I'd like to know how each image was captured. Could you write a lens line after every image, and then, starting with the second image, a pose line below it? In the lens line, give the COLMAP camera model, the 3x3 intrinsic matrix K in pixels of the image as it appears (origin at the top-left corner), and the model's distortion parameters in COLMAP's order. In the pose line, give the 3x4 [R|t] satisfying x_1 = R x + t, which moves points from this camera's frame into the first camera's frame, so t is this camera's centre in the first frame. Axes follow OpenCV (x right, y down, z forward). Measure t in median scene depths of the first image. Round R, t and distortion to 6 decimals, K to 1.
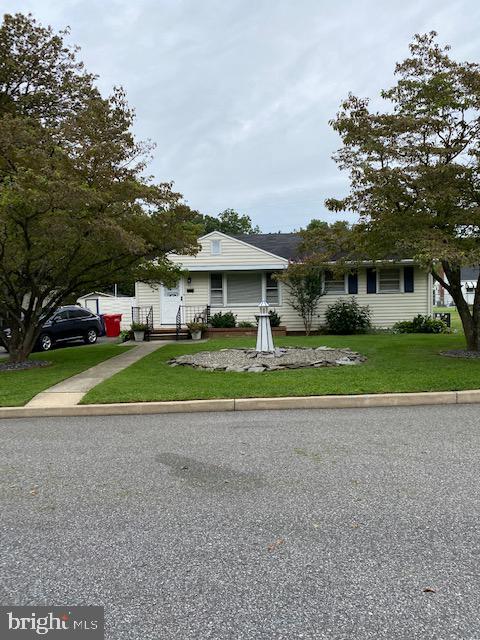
lens RADIAL K [[495.6, 0, 247.0], [0, 495.6, 308.8], [0, 0, 1]] dist [-0.008805, 0.062392]
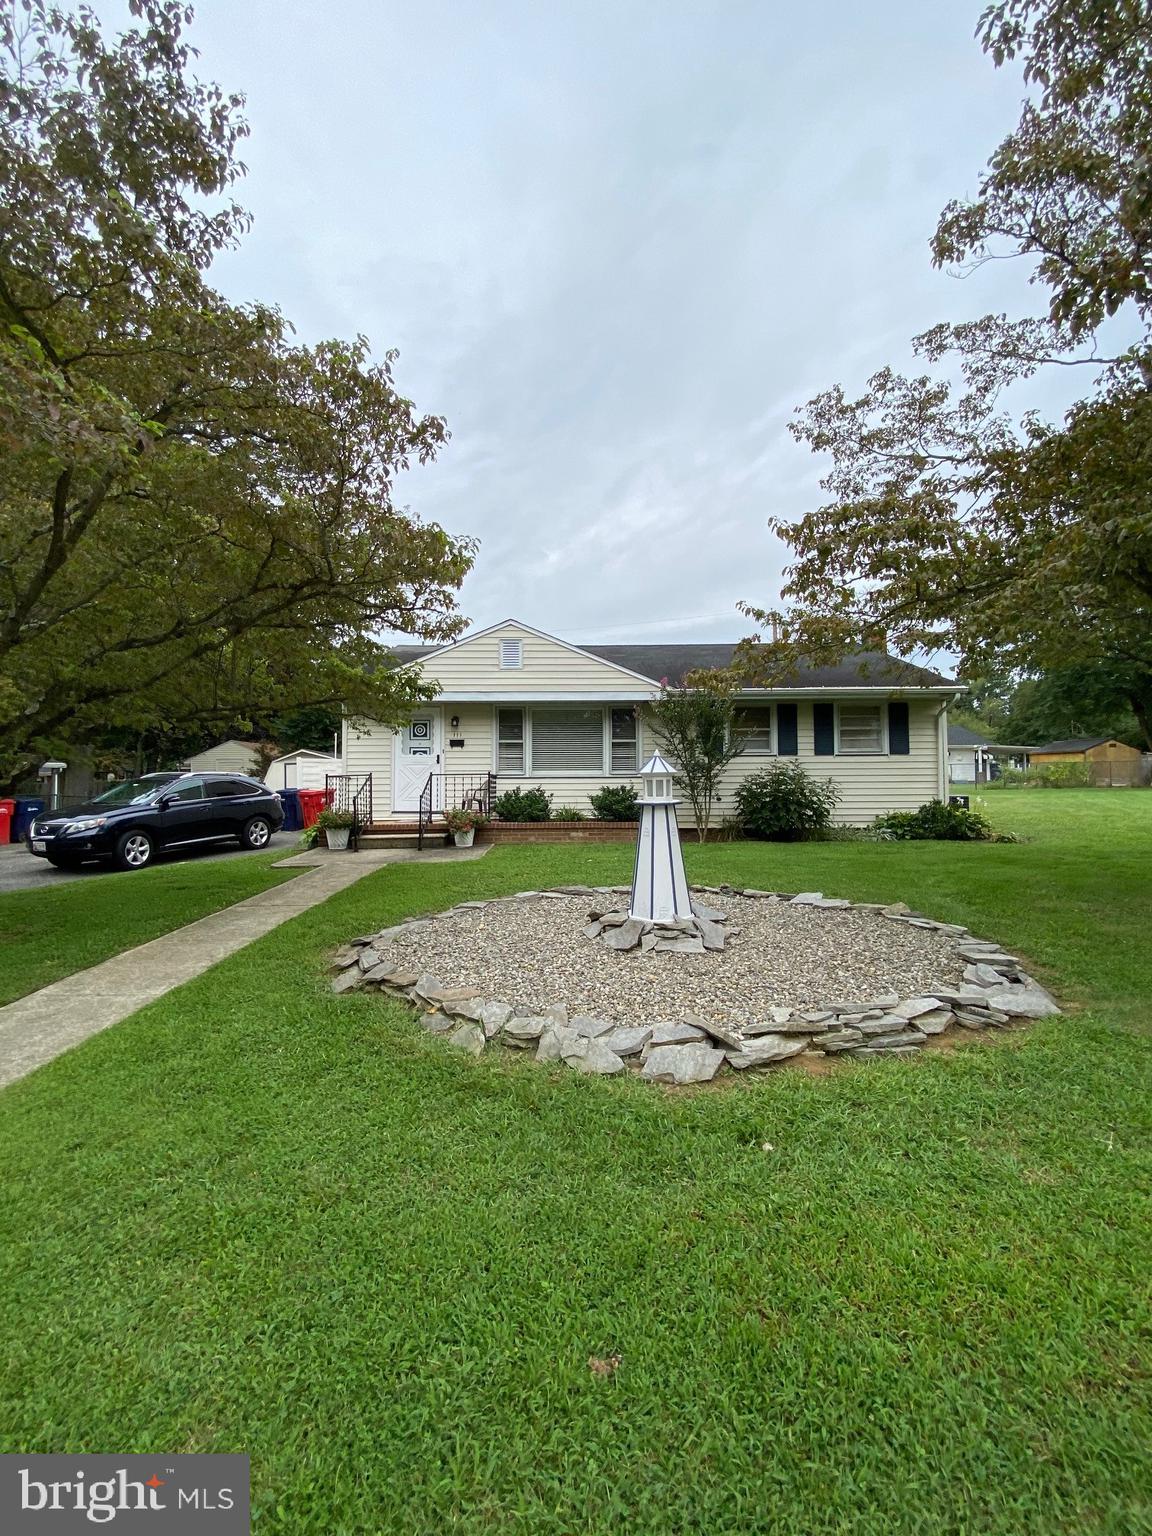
lens RADIAL K [[624.7, 0, 576.3], [0, 624.7, 757.3], [0, 0, 1]] dist [0.033433, -0.027369]
pose [[0.999096, 0.015470, 0.039600, -0.021780], [-0.013842, 0.999062, -0.041038, 0.000817], [-0.040198, 0.040453, 0.998373, 0.397598]]
